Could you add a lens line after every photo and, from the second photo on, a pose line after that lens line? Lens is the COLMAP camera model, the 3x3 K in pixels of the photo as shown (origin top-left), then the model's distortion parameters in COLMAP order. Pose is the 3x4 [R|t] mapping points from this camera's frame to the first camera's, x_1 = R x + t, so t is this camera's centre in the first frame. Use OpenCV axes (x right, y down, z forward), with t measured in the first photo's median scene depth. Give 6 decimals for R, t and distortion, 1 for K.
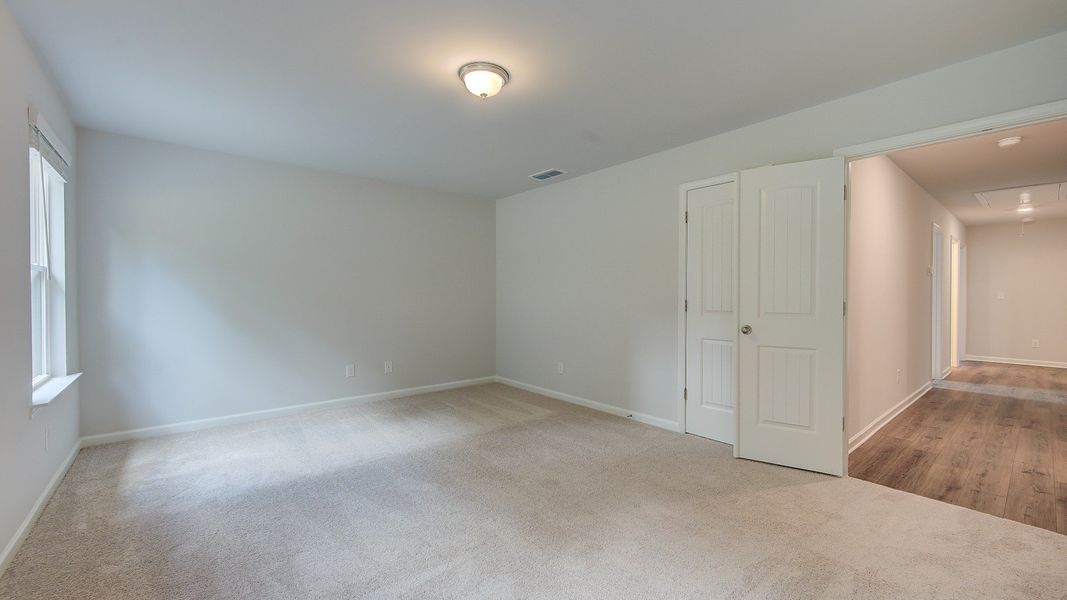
lens RADIAL K [[426.5, 0, 535.9], [0, 426.5, 299.3], [0, 0, 1]] dist [0.001875, -0.000751]
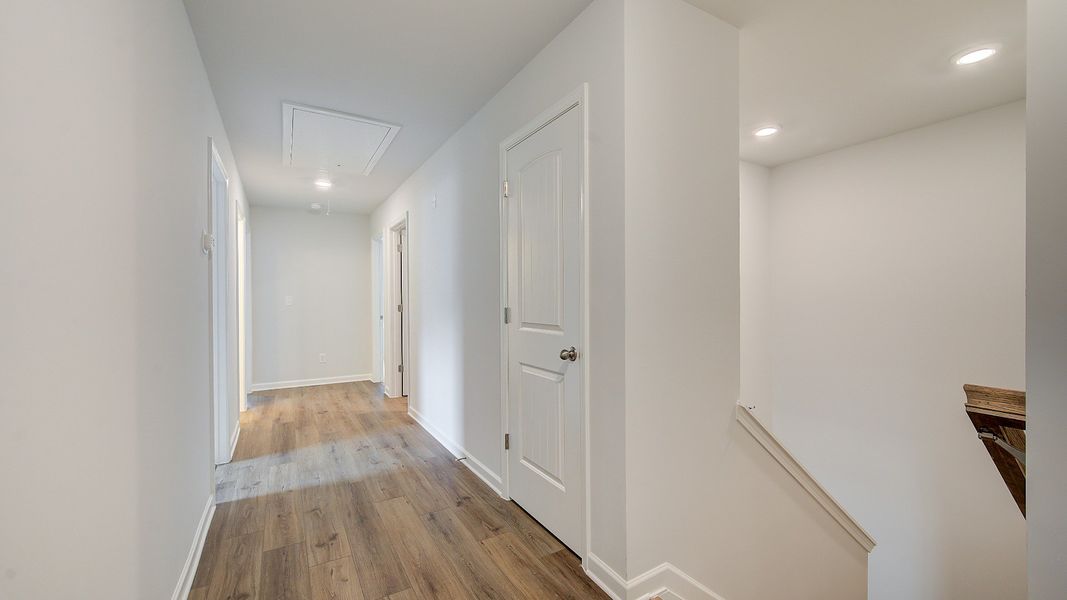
lens RADIAL K [[426.5, 0, 535.9], [0, 426.5, 299.3], [0, 0, 1]] dist [0.001875, -0.000751]
pose [[0.160228, -0.004957, 0.987068, 0.419022], [0.016804, 0.999856, 0.002294, -0.006359], [-0.986937, 0.016219, 0.160288, 0.459983]]
